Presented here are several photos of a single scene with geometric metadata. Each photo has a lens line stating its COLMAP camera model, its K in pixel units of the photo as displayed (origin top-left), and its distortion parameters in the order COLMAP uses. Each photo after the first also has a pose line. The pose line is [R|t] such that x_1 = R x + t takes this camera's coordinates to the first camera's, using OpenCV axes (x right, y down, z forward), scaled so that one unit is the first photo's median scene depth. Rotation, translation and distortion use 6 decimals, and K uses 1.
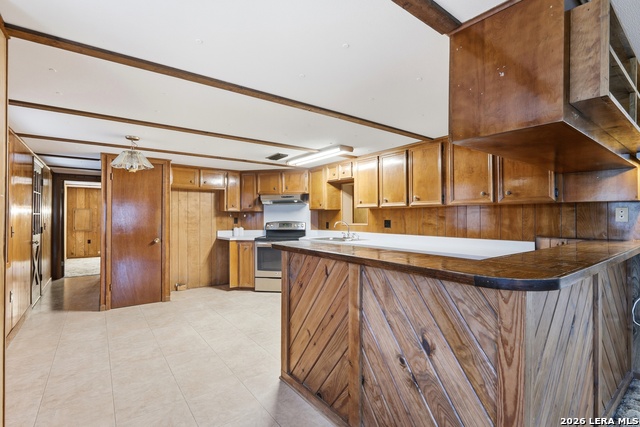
lens RADIAL K [[295.6, 0, 319.7], [0, 295.6, 214.9], [0, 0, 1]] dist [-0.007704, 0.001371]
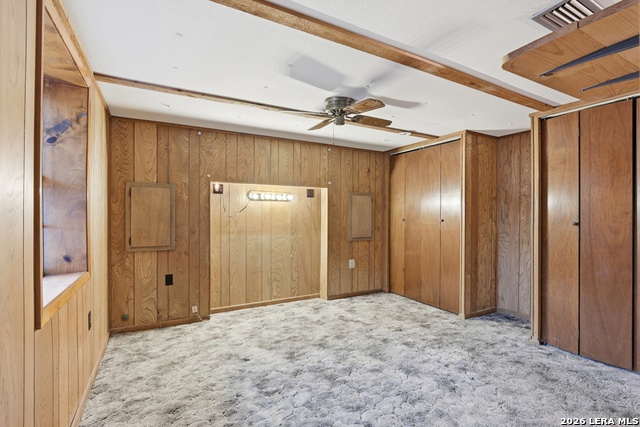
lens RADIAL K [[295.6, 0, 318.1], [0, 295.6, 214.4], [0, 0, 1]] dist [-0.007704, 0.001371]
pose [[0.989147, -0.000612, -0.146931, -0.509805], [0.002243, 0.999938, 0.010941, 0.009766], [0.146915, -0.011152, 0.989086, 0.623304]]
